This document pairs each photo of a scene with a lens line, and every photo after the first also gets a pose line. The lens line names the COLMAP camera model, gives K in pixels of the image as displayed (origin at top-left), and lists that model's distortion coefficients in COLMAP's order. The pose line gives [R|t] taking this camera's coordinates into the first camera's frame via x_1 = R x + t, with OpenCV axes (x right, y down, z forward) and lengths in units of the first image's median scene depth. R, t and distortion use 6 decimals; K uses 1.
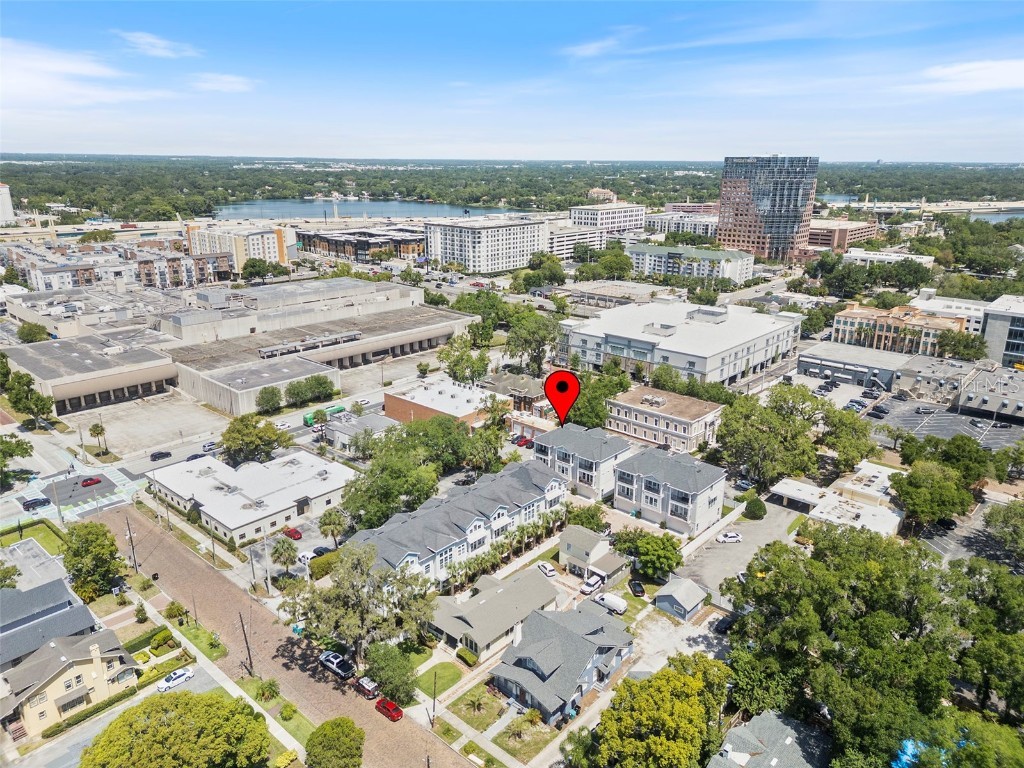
lens RADIAL K [[706.7, 0, 508.7], [0, 706.7, 382.2], [0, 0, 1]] dist [0.080275, -0.095485]
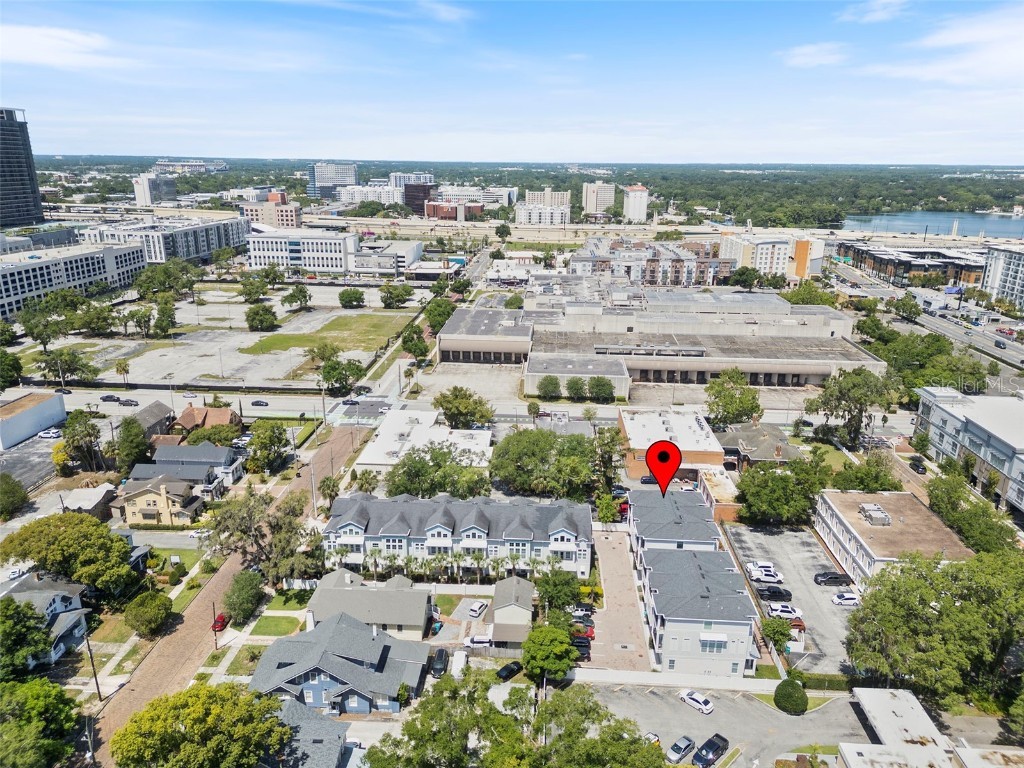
lens RADIAL K [[706.7, 0, 508.7], [0, 706.7, 382.2], [0, 0, 1]] dist [0.080275, -0.095485]
pose [[0.616024, 0.228924, -0.753730, 0.382823], [-0.237966, 0.966218, 0.098972, -0.065403], [0.750924, 0.118394, 0.649689, 0.219405]]
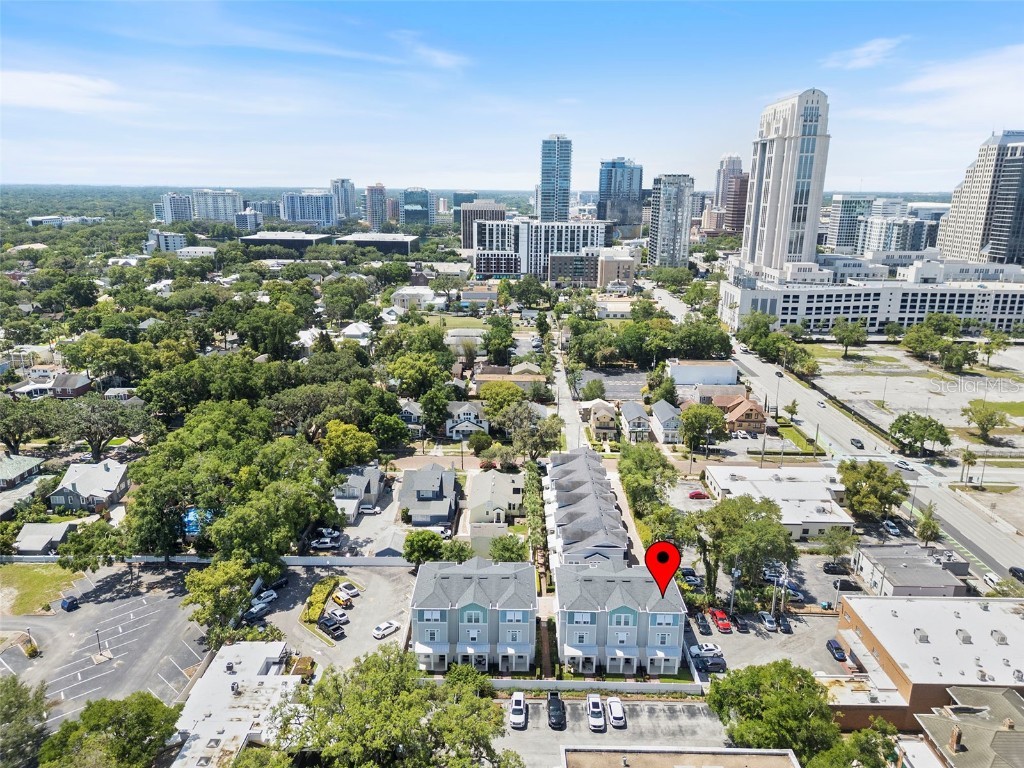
lens RADIAL K [[706.7, 0, 508.7], [0, 706.7, 382.2], [0, 0, 1]] dist [0.080275, -0.095485]
pose [[-0.760541, 0.152946, -0.631019, 0.401031], [-0.209979, 0.861698, 0.461937, -0.263402], [0.614399, 0.483823, -0.623241, 0.869985]]
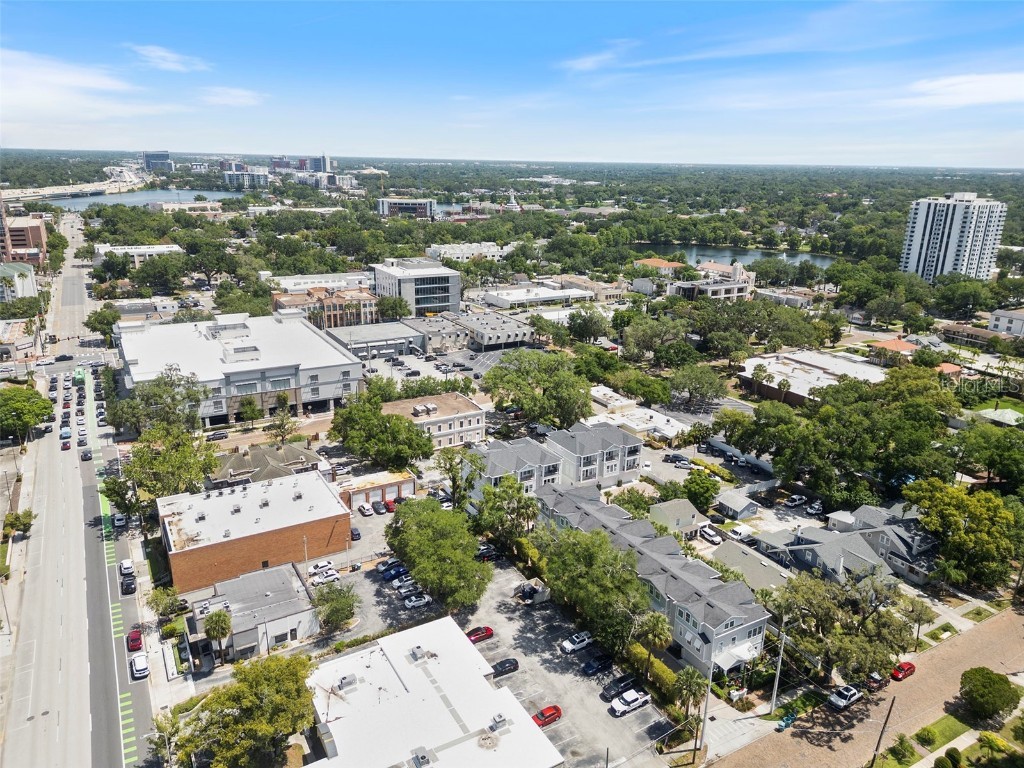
lens RADIAL K [[706.7, 0, 508.7], [0, 706.7, 382.2], [0, 0, 1]] dist [0.080275, -0.095485]
pose [[0.318167, -0.284820, 0.904238, -0.486424], [0.268862, 0.941751, 0.202034, -0.136159], [-0.909111, 0.178835, 0.376212, 0.424648]]
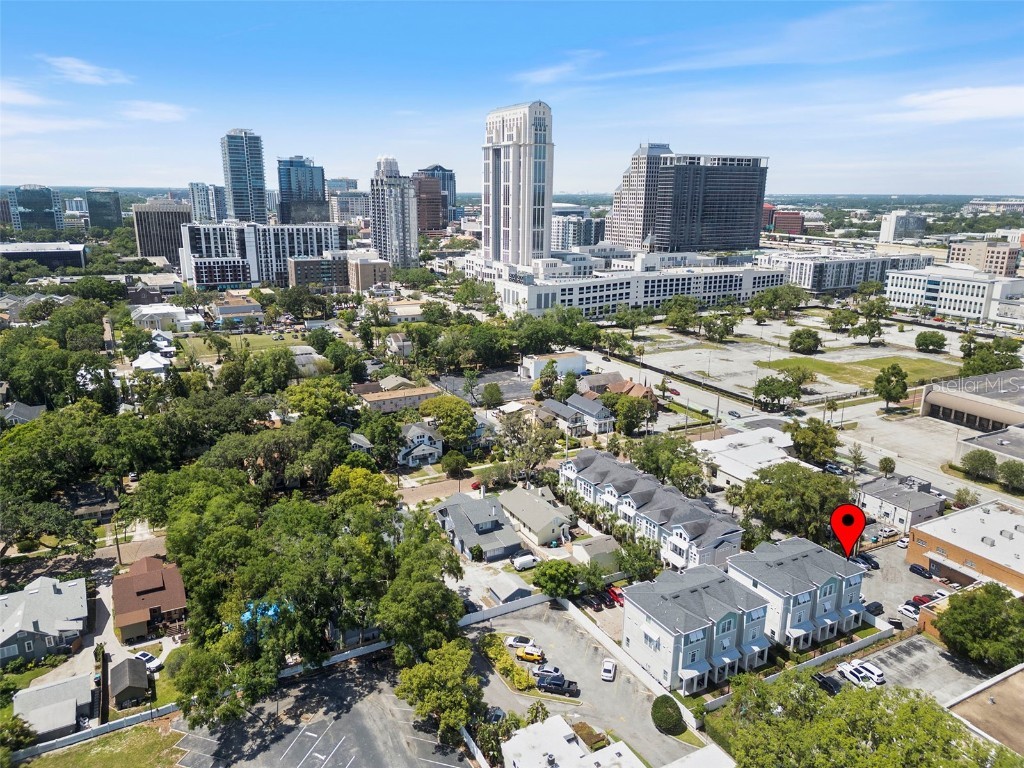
lens RADIAL K [[706.7, 0, 508.7], [0, 706.7, 382.2], [0, 0, 1]] dist [0.080275, -0.095485]
pose [[-0.352702, 0.227869, -0.907567, 0.576988], [-0.291577, 0.894845, 0.337988, -0.173128], [0.889148, 0.383835, -0.249173, 0.580618]]
